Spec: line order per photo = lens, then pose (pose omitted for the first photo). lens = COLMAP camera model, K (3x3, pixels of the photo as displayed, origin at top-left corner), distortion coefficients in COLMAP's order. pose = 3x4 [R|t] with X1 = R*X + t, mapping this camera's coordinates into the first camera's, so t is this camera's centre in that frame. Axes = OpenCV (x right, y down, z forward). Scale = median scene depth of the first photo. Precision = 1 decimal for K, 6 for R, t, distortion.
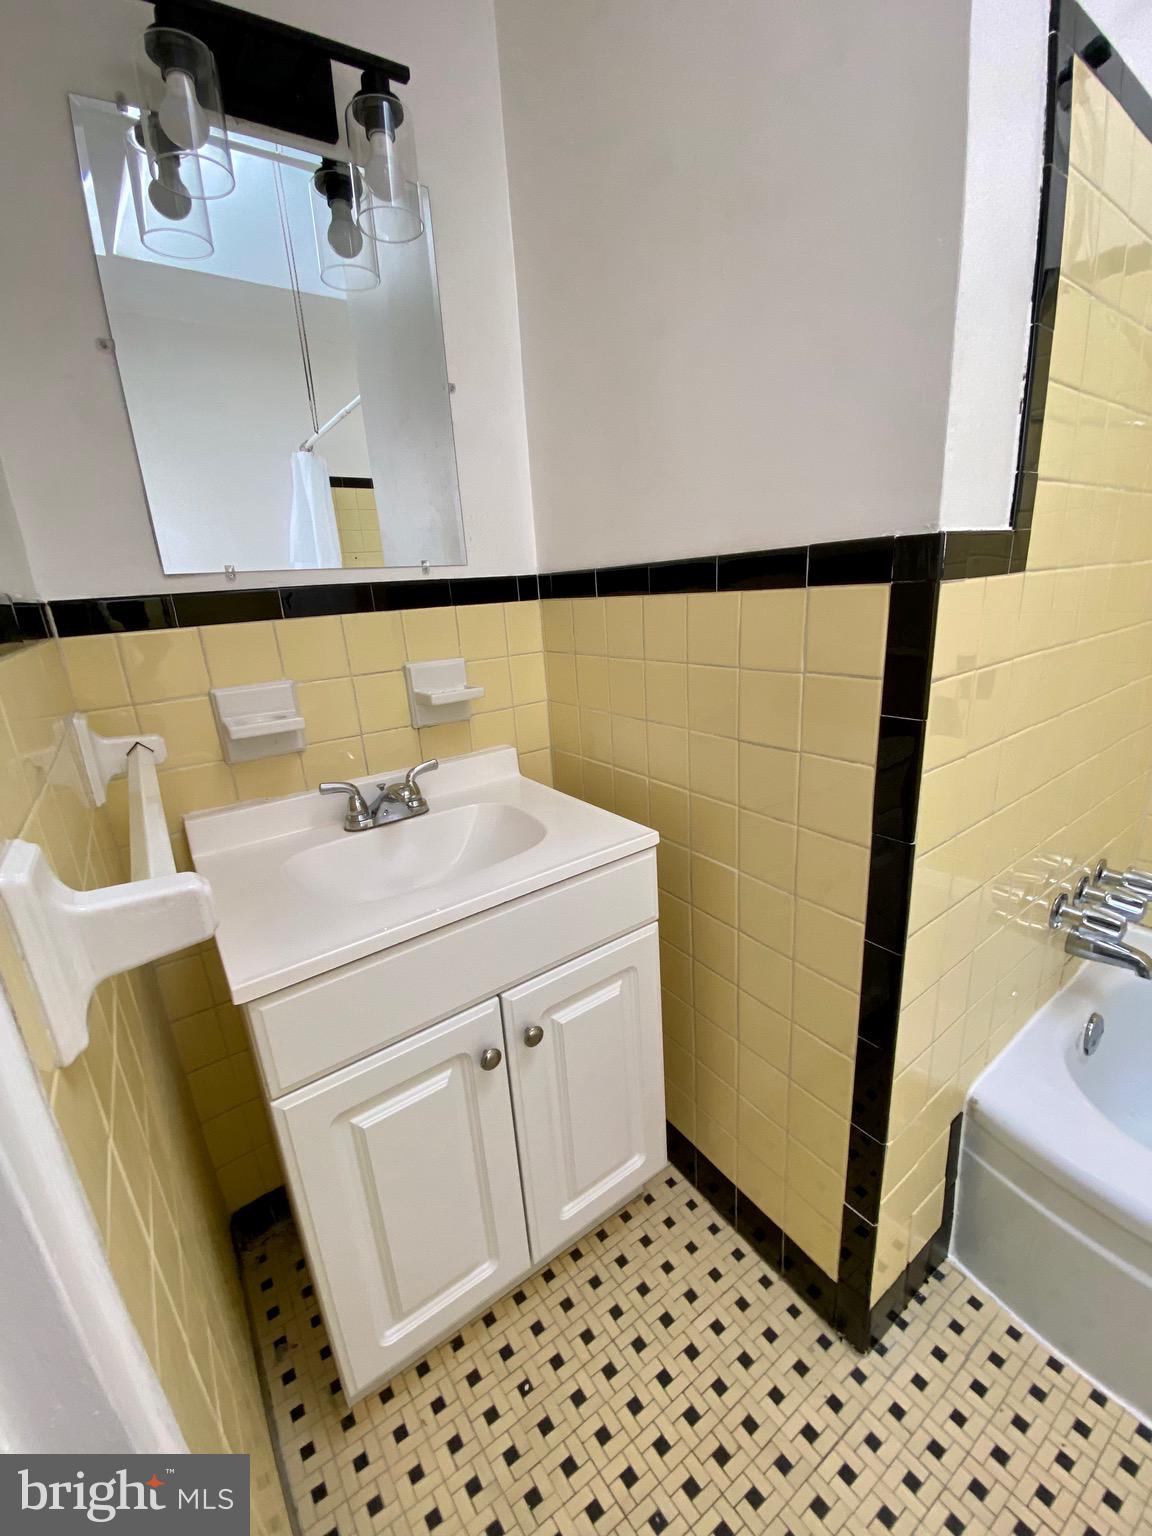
lens RADIAL K [[634.2, 0, 576.0], [0, 634.2, 768.0], [0, 0, 1]] dist [0.017403, -0.019572]
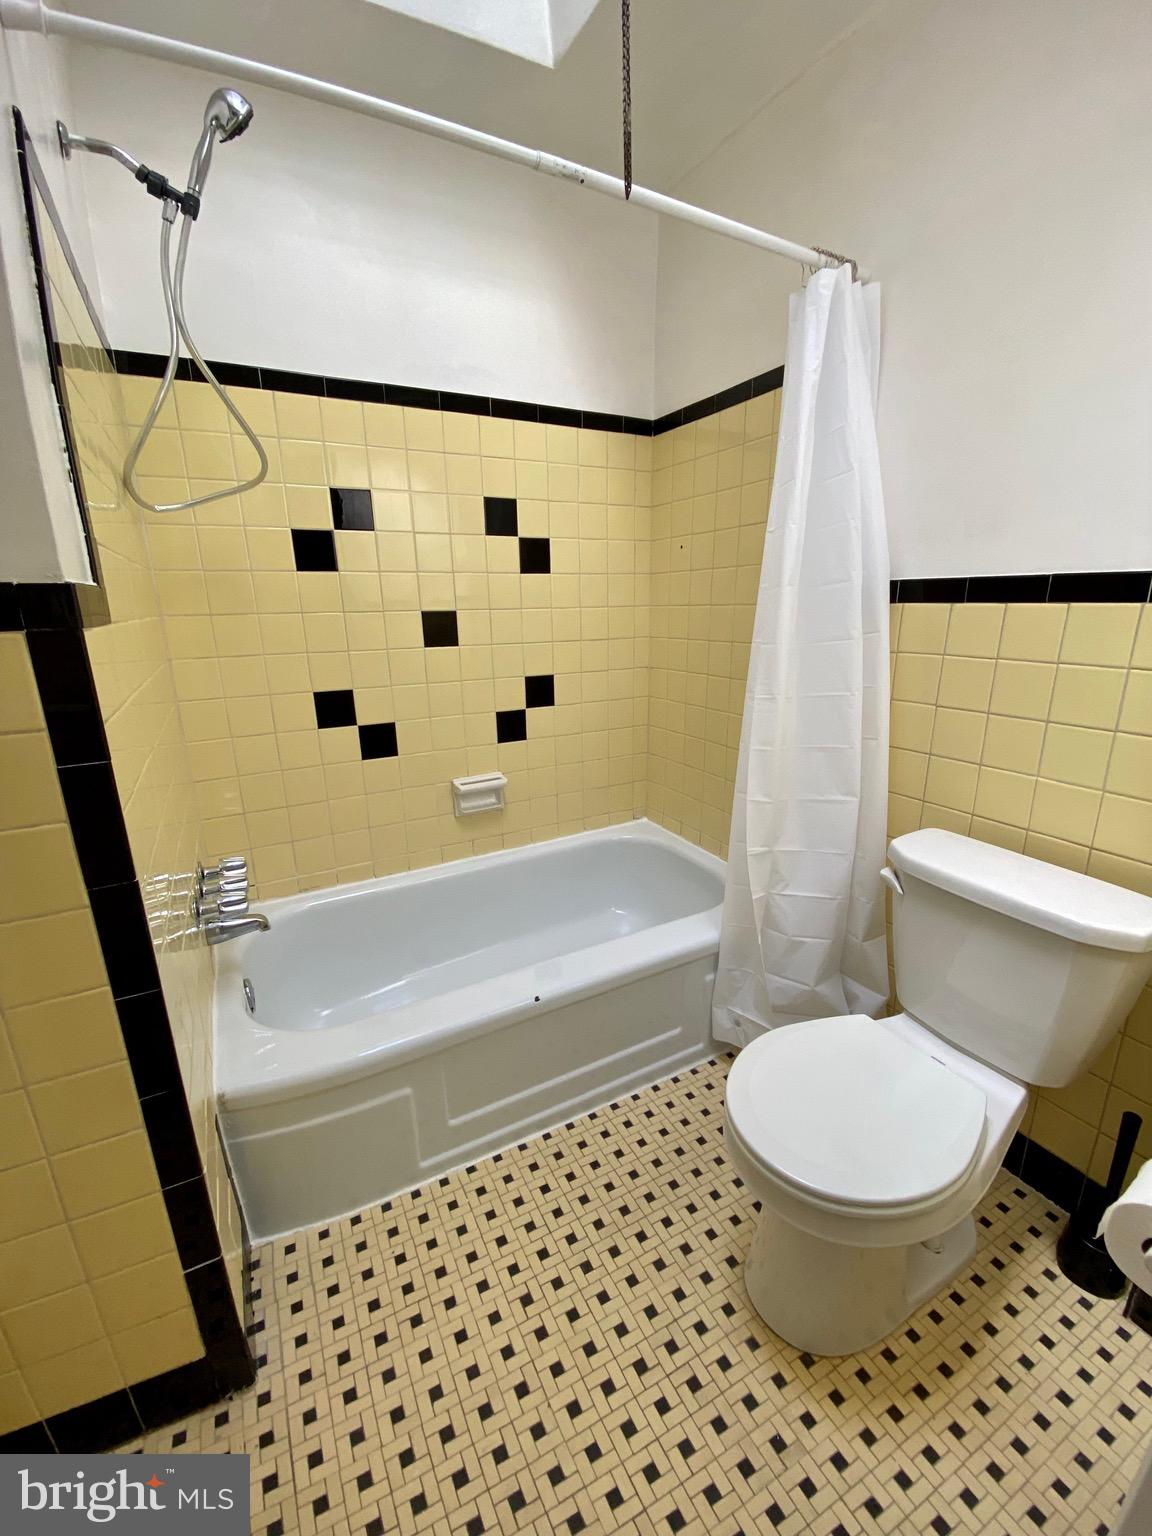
lens RADIAL K [[634.2, 0, 576.0], [0, 634.2, 768.0], [0, 0, 1]] dist [0.017403, -0.019572]
pose [[0.127888, -0.197795, 0.971865, -0.260306], [0.292694, 0.943794, 0.153566, -0.001120], [-0.947615, 0.264820, 0.178594, 0.073912]]
